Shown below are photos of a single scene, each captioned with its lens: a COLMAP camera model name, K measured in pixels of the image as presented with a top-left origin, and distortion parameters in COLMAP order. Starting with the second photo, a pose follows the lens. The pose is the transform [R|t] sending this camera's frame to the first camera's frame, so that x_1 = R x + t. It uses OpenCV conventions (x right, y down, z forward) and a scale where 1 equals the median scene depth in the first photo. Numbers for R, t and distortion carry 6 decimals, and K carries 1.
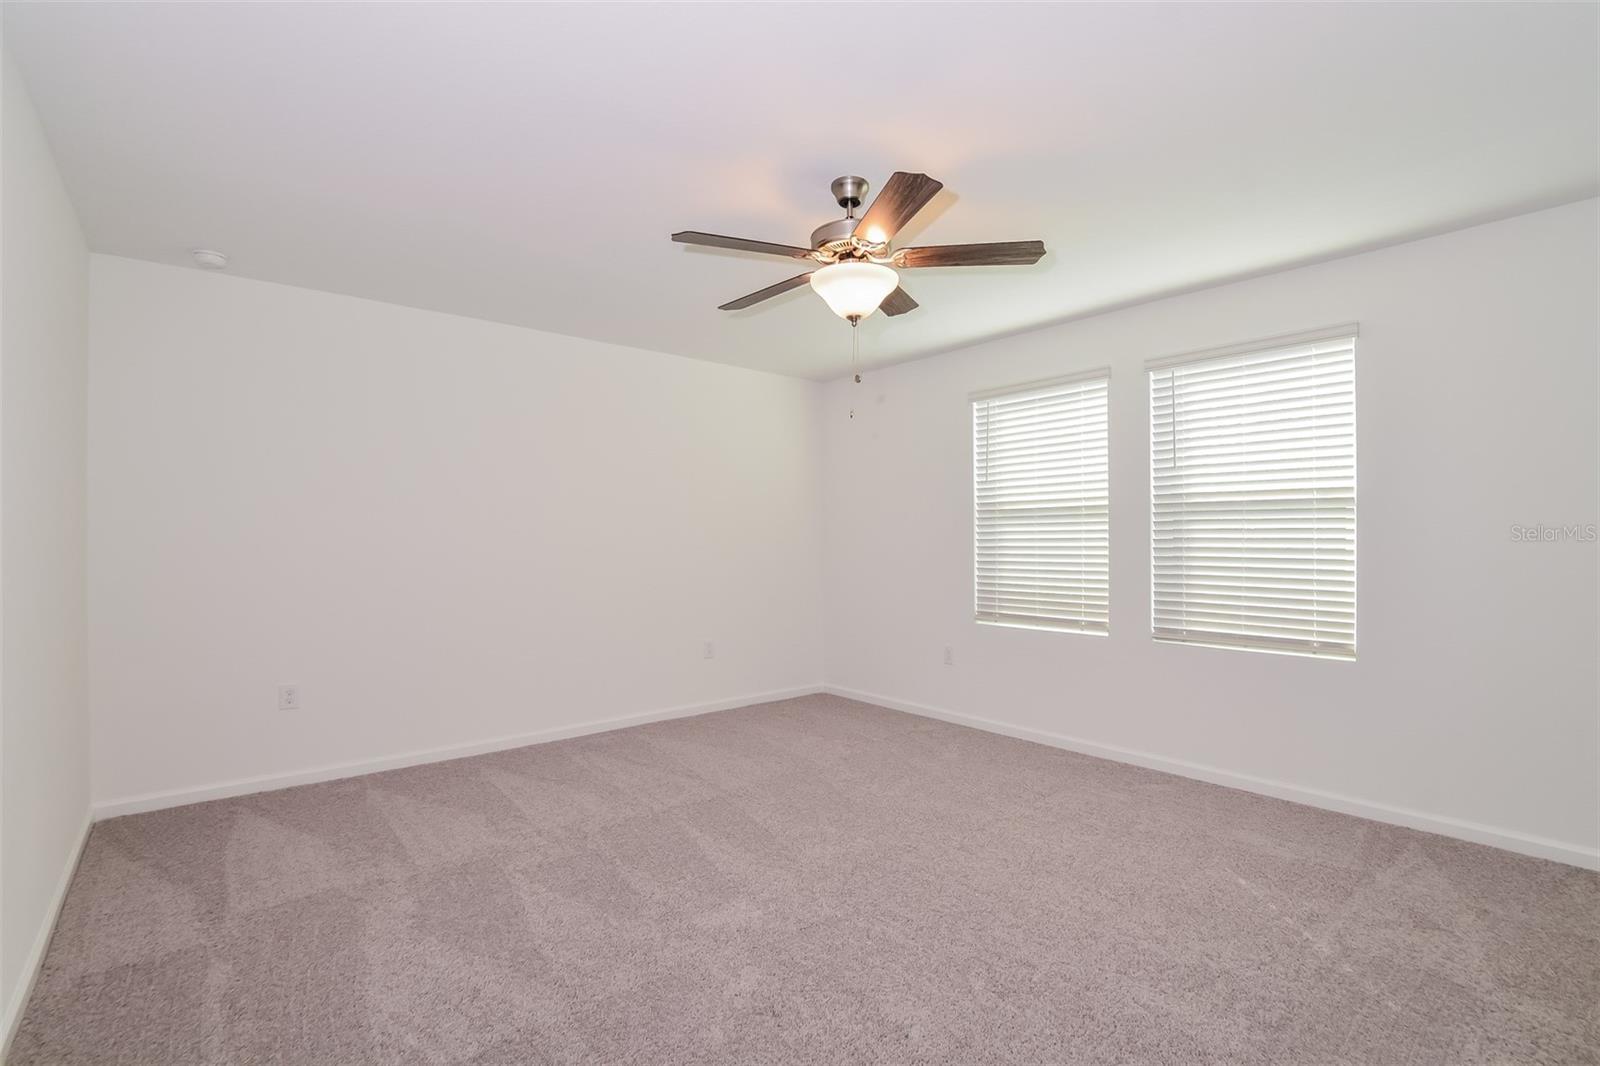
lens RADIAL K [[497.6, 0, 800.0], [0, 497.6, 533.0], [0, 0, 1]] dist [-0.034521, 0.000045]
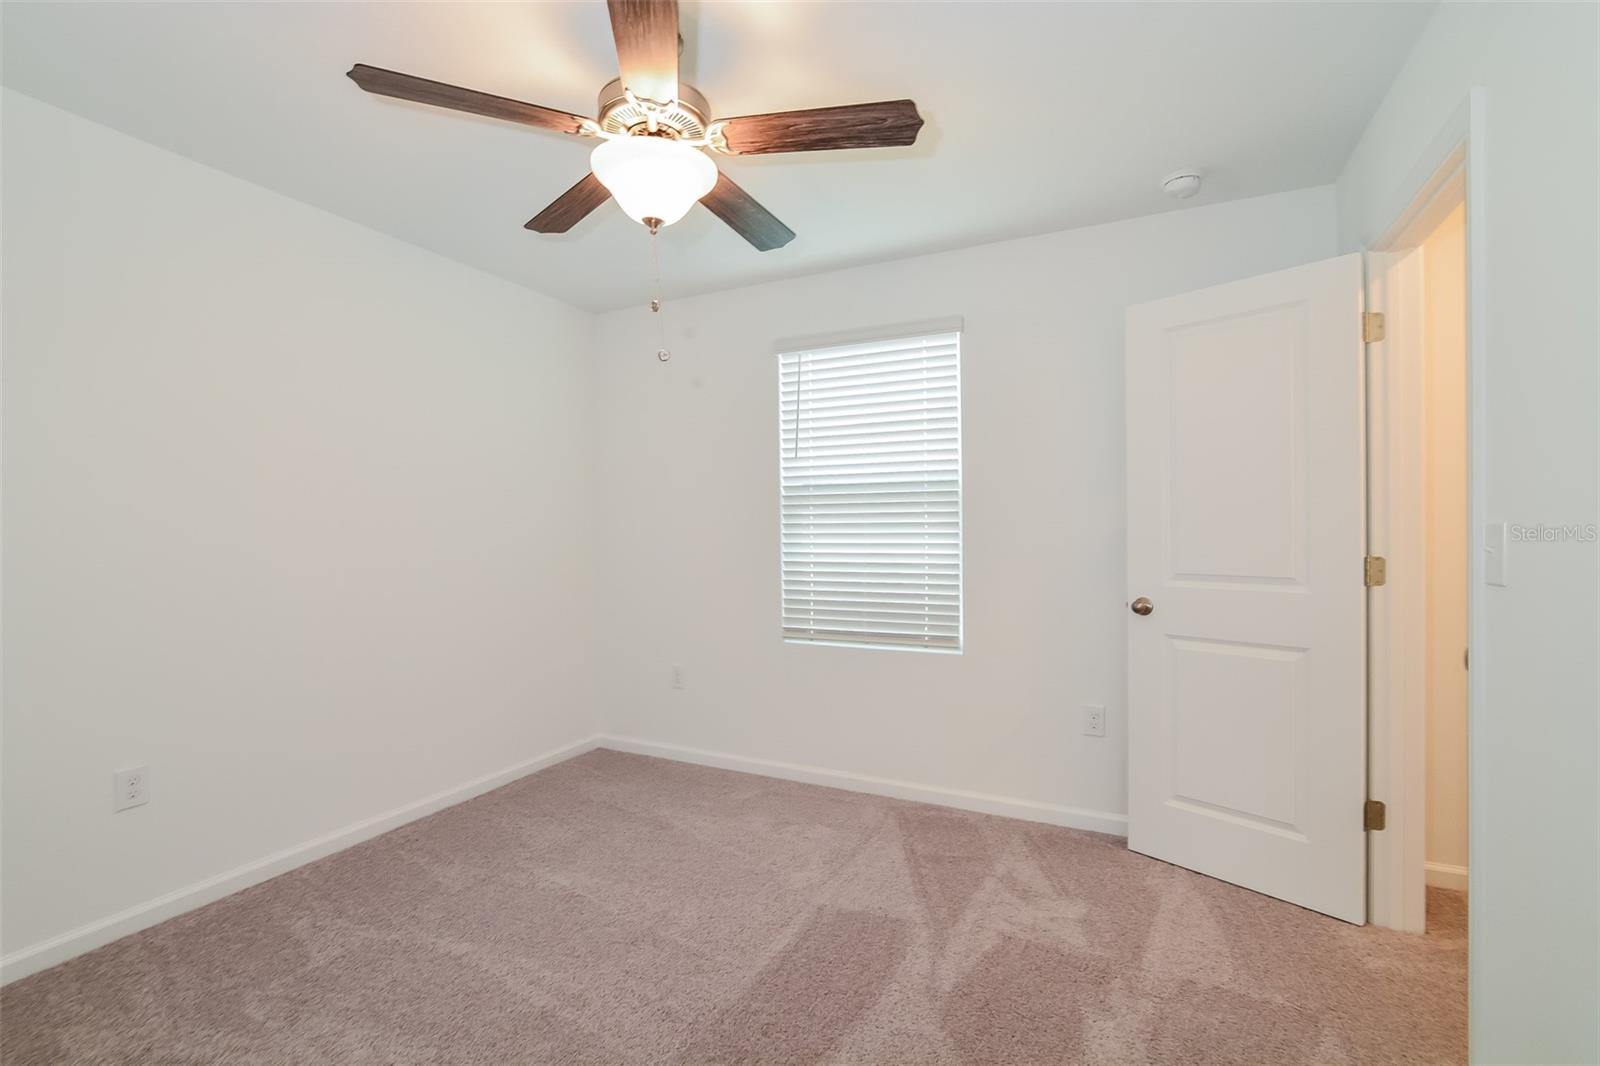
lens RADIAL K [[721.1, 0, 796.4], [0, 721.1, 525.8], [0, 0, 1]] dist [-0.029813, 0.000788]
pose [[0.969973, 0.000692, 0.243210, 0.106872], [-0.001223, 0.999997, 0.002031, -0.001106], [-0.243208, -0.002268, 0.969971, -0.091559]]
